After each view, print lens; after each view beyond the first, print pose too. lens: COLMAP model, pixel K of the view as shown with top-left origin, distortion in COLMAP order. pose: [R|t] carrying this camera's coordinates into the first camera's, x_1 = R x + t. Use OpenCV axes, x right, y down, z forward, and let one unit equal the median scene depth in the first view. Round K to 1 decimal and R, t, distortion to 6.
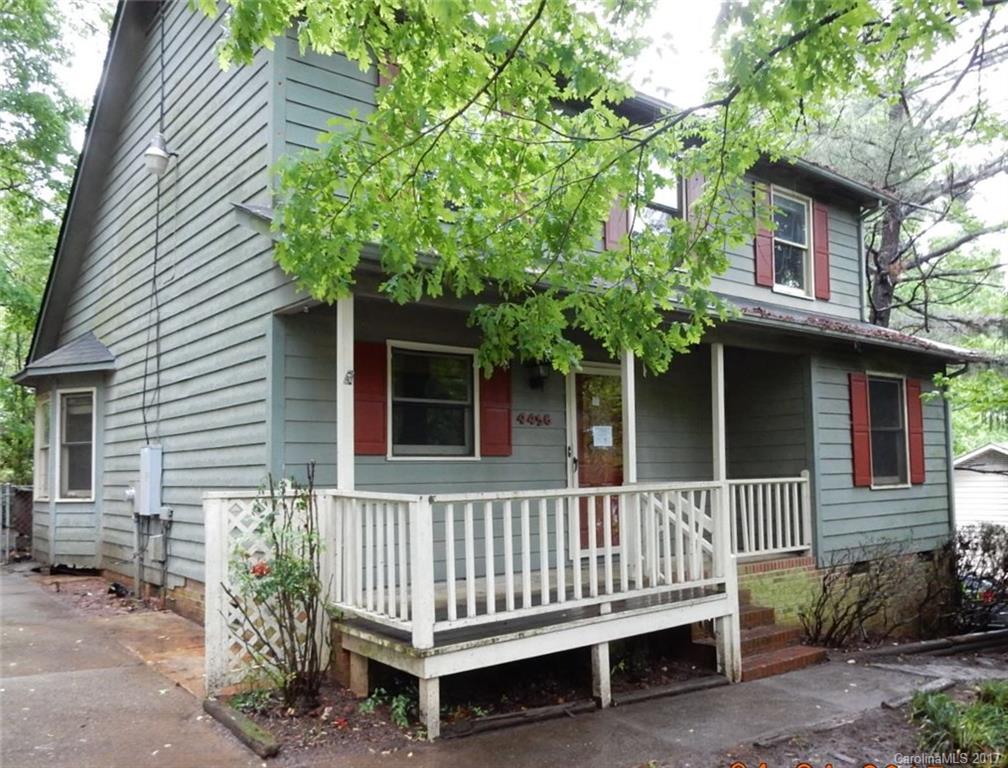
lens RADIAL K [[845.4, 0, 523.8], [0, 845.4, 423.6], [0, 0, 1]] dist [0.005883, -0.000412]
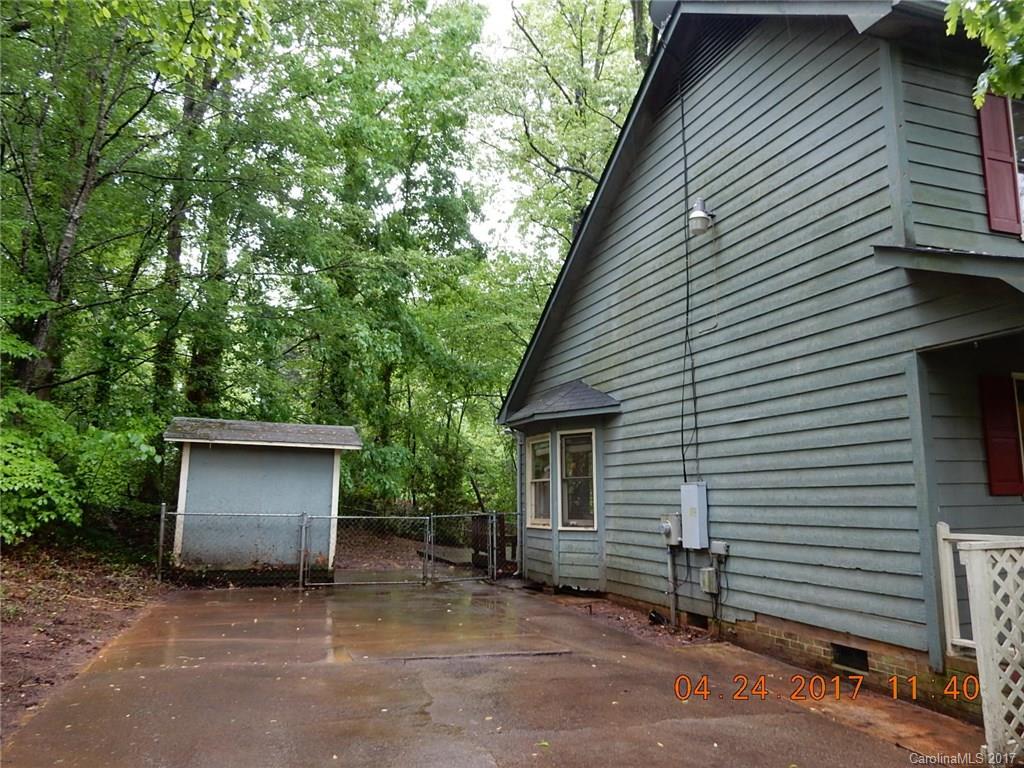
lens RADIAL K [[736.9, 0, 511.9], [0, 736.9, 383.7], [0, 0, 1]] dist [-0.022152, 0.000558]
pose [[0.943319, -0.045715, -0.328723, -0.340897], [0.016183, 0.995626, -0.092019, -0.016535], [0.331492, 0.081483, 0.939933, 0.036374]]
